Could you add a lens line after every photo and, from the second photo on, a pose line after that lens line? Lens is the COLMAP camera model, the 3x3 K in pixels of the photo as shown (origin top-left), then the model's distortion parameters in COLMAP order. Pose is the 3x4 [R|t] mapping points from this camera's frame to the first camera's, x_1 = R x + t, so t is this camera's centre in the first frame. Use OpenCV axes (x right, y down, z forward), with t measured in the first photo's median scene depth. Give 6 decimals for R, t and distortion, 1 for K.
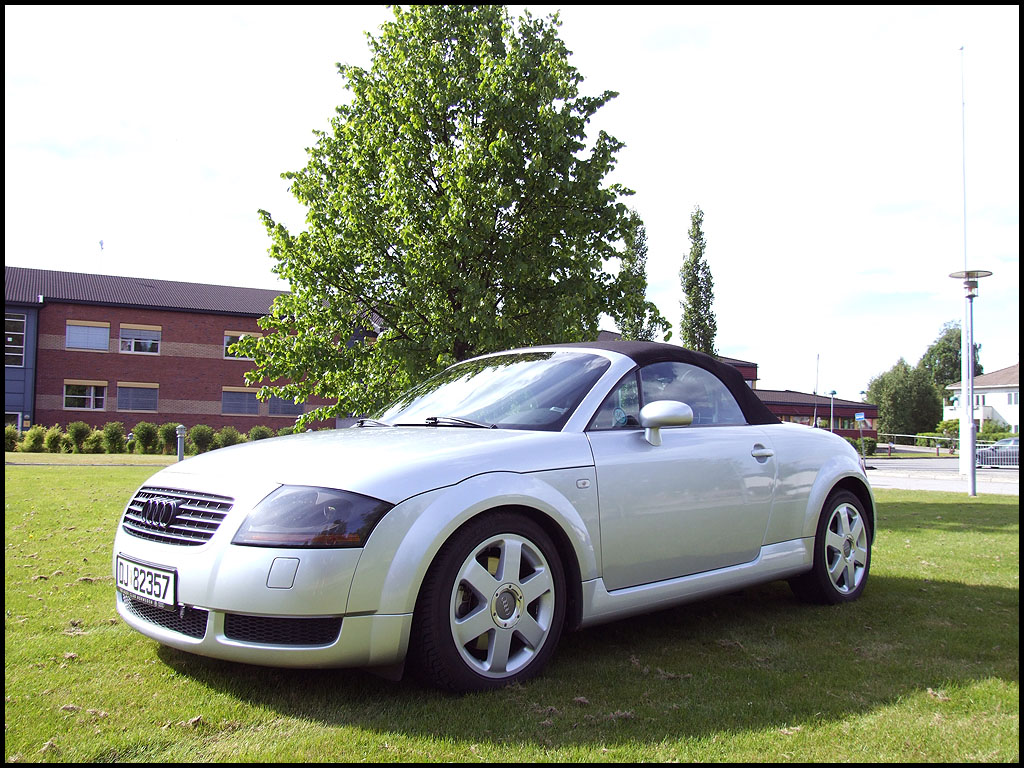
lens RADIAL K [[876.8, 0, 539.1], [0, 876.8, 387.4], [0, 0, 1]] dist [-0.085445, 0.094076]
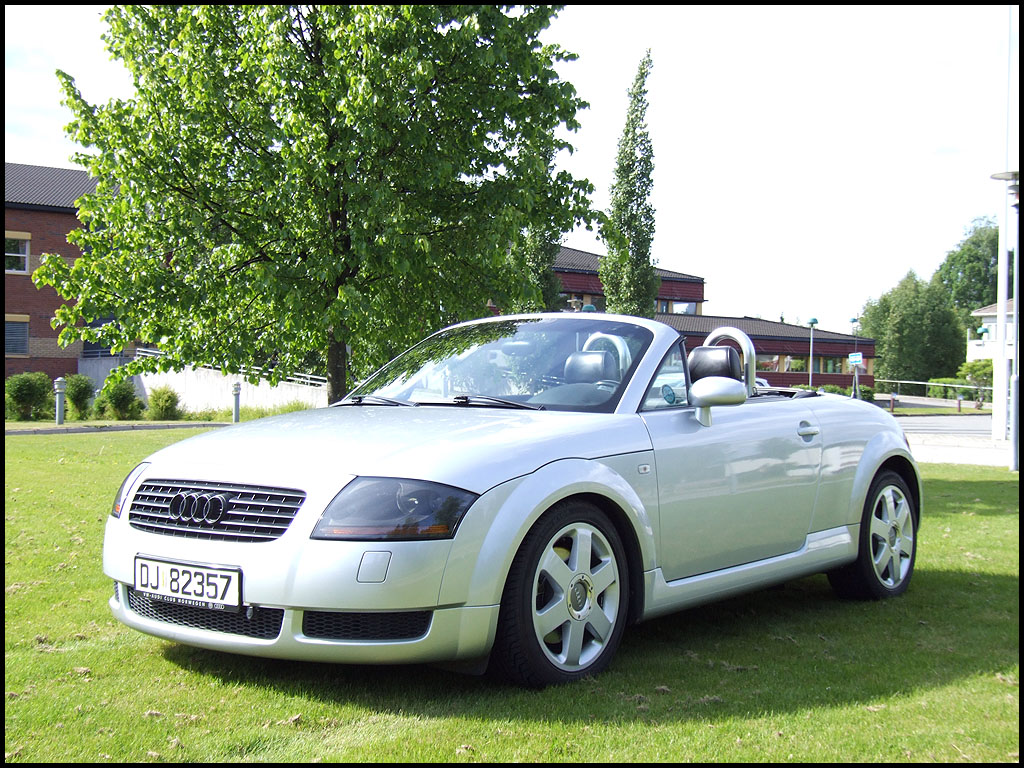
lens RADIAL K [[1384.3, 0, 512.0], [0, 1384.3, 384.0], [0, 0, 1]] dist [0.024191, 0.024463]
pose [[0.991914, -0.003463, 0.126861, -0.255744], [-0.004334, 0.998120, 0.061137, -0.066365], [-0.126834, -0.061192, 0.990035, -0.417507]]
